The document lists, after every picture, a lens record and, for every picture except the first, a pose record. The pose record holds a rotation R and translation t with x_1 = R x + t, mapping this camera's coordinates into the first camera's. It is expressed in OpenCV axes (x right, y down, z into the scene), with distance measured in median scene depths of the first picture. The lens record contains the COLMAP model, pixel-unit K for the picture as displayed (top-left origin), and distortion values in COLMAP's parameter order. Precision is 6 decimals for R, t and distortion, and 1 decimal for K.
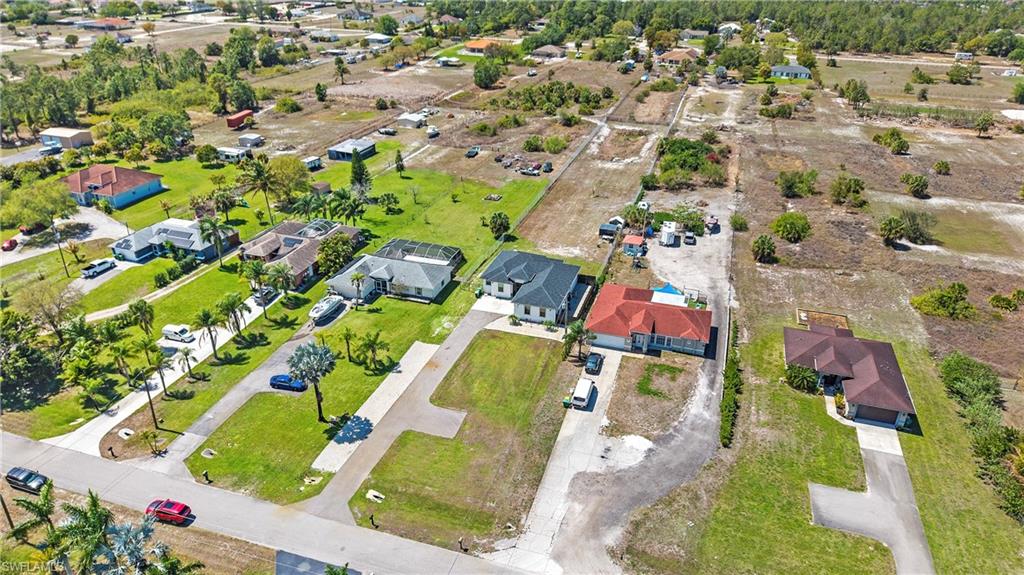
lens RADIAL K [[694.0, 0, 511.7], [0, 694.0, 287.0], [0, 0, 1]] dist [0.023405, -0.026455]
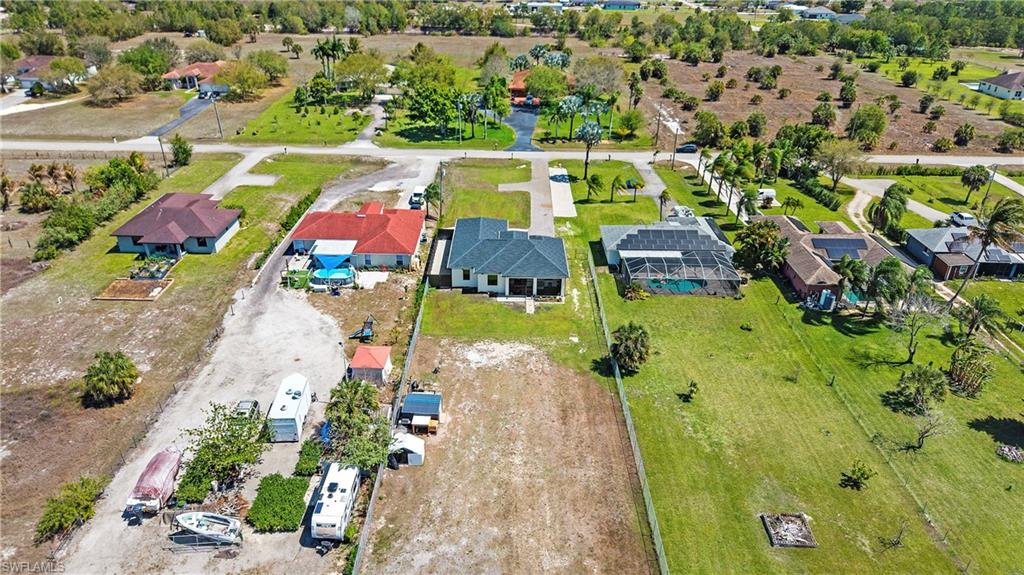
lens RADIAL K [[694.0, 0, 509.7], [0, 694.0, 290.2], [0, 0, 1]] dist [0.023405, -0.026455]
pose [[-0.954538, 0.100230, -0.280733, 0.279019], [-0.164509, 0.608241, 0.776518, -0.671052], [0.248584, 0.787399, -0.564100, 1.646347]]
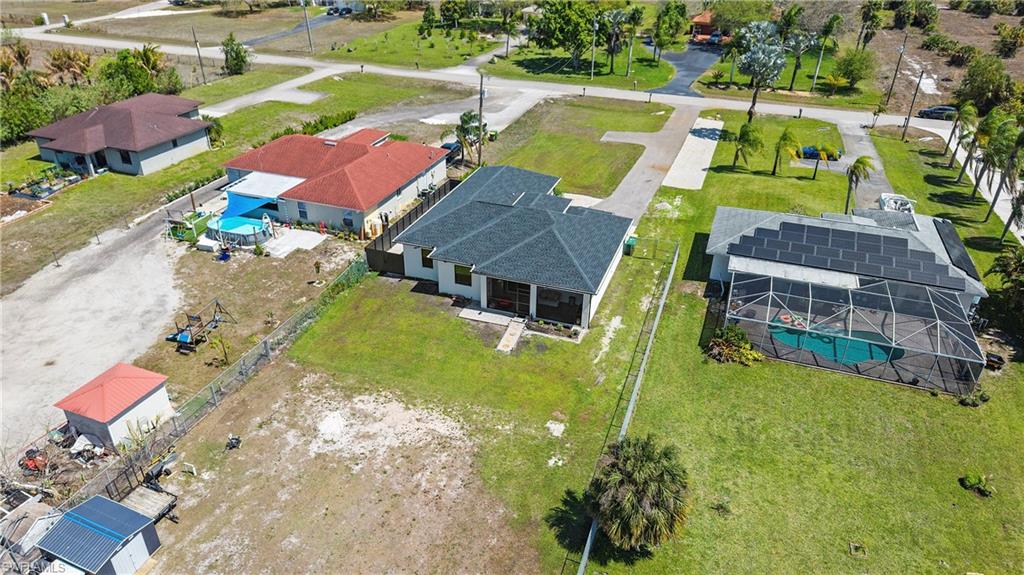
lens RADIAL K [[694.0, 0, 510.6], [0, 694.0, 288.5], [0, 0, 1]] dist [0.023405, -0.026455]
pose [[-0.998574, -0.052165, 0.011363, 0.030375], [-0.020235, 0.566763, 0.823633, -0.400559], [-0.049405, 0.822228, -0.567010, 1.426793]]
